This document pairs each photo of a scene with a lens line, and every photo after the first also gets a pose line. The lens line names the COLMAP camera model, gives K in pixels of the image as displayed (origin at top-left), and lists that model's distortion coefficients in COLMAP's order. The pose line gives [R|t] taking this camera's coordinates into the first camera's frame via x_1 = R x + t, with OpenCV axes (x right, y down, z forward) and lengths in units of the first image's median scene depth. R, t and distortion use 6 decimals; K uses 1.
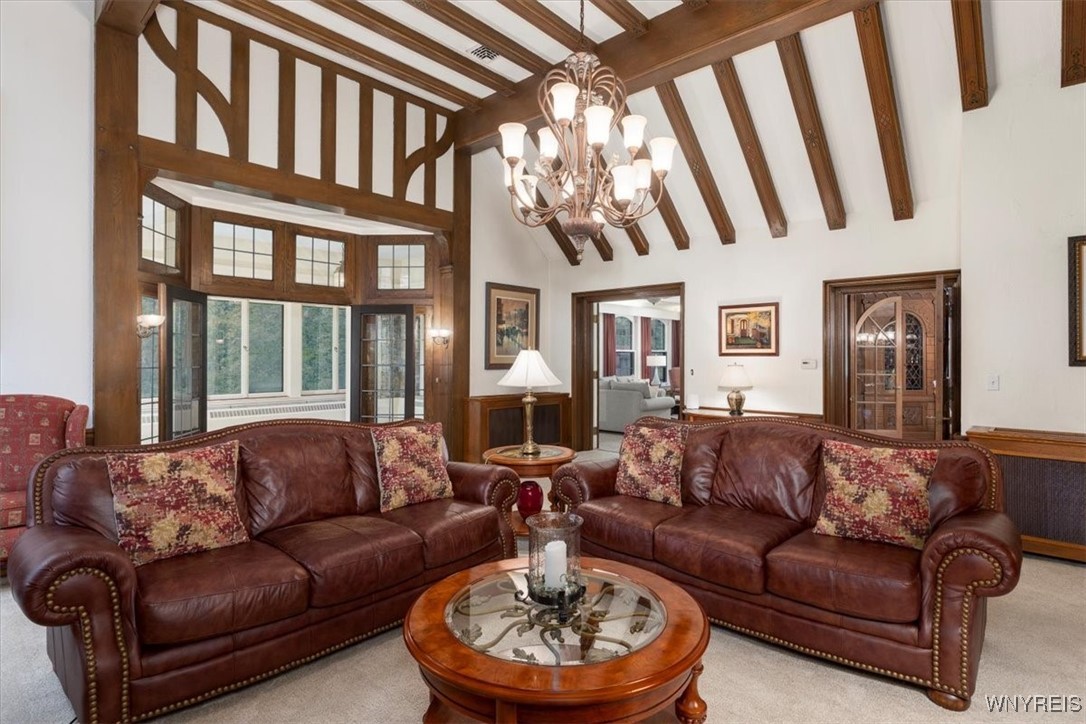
lens RADIAL K [[557.1, 0, 543.0], [0, 557.1, 362.0], [0, 0, 1]] dist [-0.000026, 0.000018]
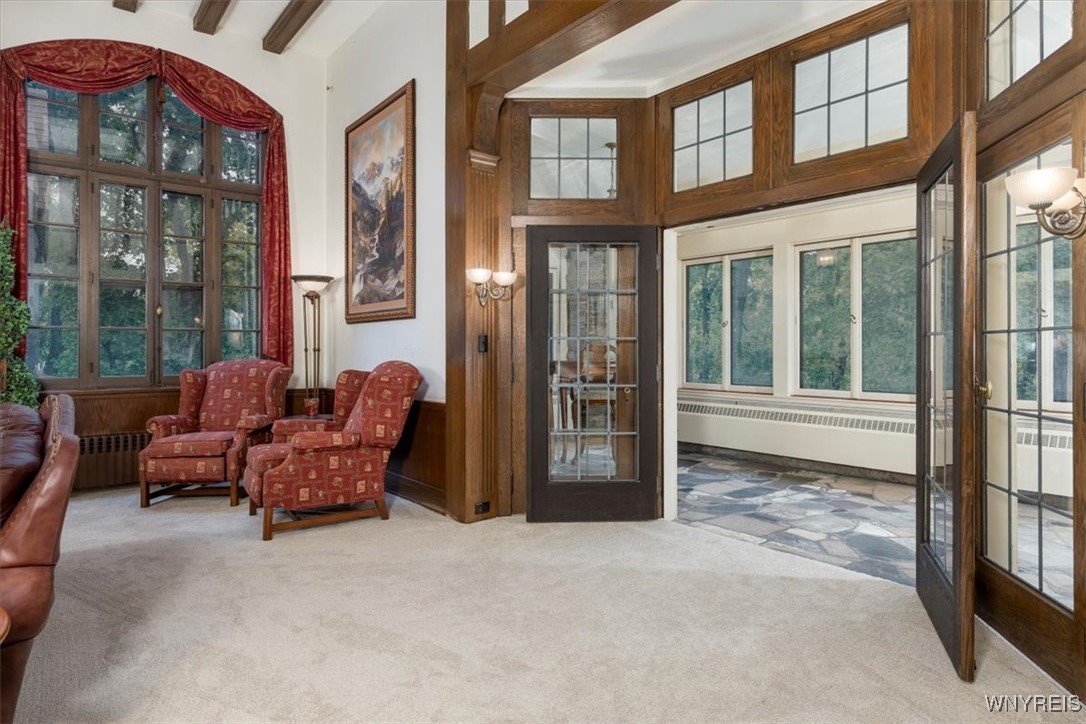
lens RADIAL K [[610.0, 0, 545.0], [0, 610.0, 346.9], [0, 0, 1]] dist [-0.004047, -0.000307]
pose [[-0.129428, -0.005398, -0.991574, 0.107752], [-0.014145, 0.999893, -0.003597, 0.020803], [0.991488, 0.013560, -0.129491, 0.896246]]
